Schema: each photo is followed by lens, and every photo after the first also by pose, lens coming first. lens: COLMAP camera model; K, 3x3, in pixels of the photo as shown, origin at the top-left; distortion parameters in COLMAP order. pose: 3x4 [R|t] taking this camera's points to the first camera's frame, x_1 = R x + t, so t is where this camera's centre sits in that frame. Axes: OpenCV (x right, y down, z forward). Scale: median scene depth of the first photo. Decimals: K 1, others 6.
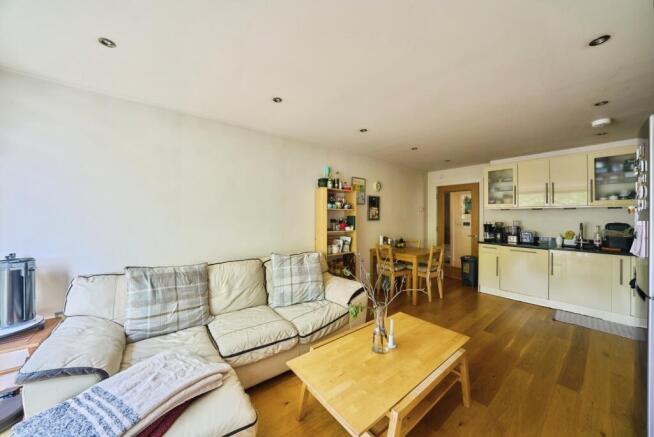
lens RADIAL K [[228.0, 0, 324.8], [0, 228.0, 215.8], [0, 0, 1]] dist [-0.024144, 0.003028]
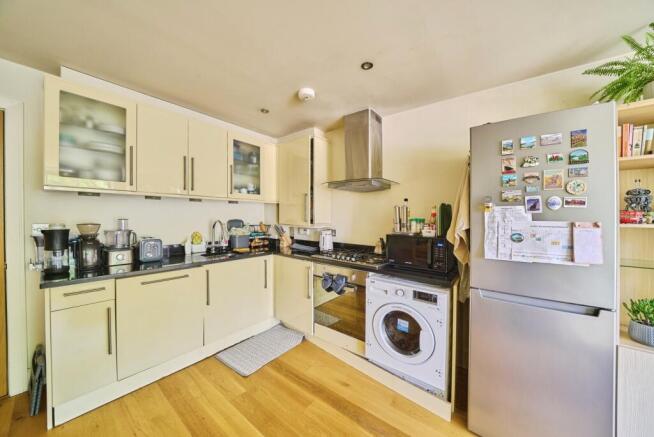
lens RADIAL K [[228.0, 0, 324.3], [0, 228.0, 220.1], [0, 0, 1]] dist [-0.024144, 0.003028]
pose [[-0.245920, -0.022833, 0.969021, 0.333584], [-0.011696, 0.999720, 0.020588, 0.009943], [-0.969220, -0.006271, -0.246118, 0.851578]]
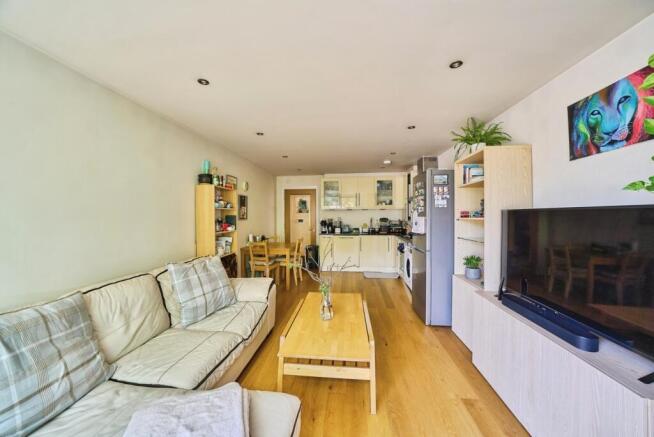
lens RADIAL K [[228.0, 0, 324.8], [0, 228.0, 217.6], [0, 0, 1]] dist [-0.024144, 0.003028]
pose [[0.699087, -0.016695, 0.714842, -0.327488], [0.005758, 0.999826, 0.017719, -0.005541], [-0.715014, -0.008272, 0.699062, 0.045173]]
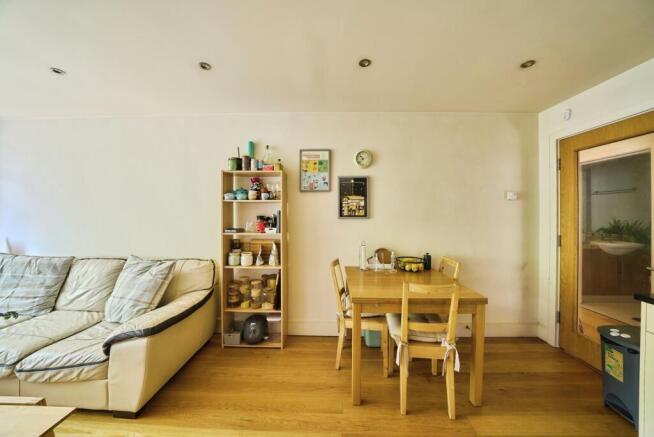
lens RADIAL K [[228.0, 0, 327.3], [0, 228.0, 213.0], [0, 0, 1]] dist [-0.024144, 0.003028]
pose [[0.768594, 0.000010, -0.639737, 0.695566], [0.004388, 0.999976, 0.005288, 0.004322], [0.639722, -0.006872, 0.768576, 0.654733]]
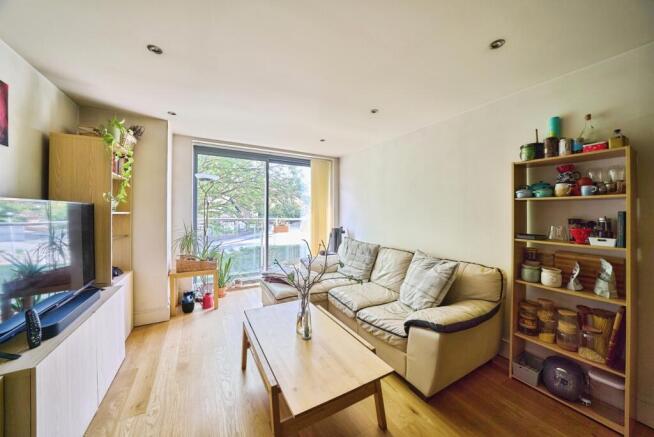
lens RADIAL K [[228.0, 0, 328.4], [0, 228.0, 212.4], [0, 0, 1]] dist [-0.024144, 0.003028]
pose [[-0.144609, -0.001995, -0.989487, 0.631636], [-0.002147, 0.999996, -0.001702, 0.003717], [0.989487, 0.001878, -0.144613, 0.604948]]
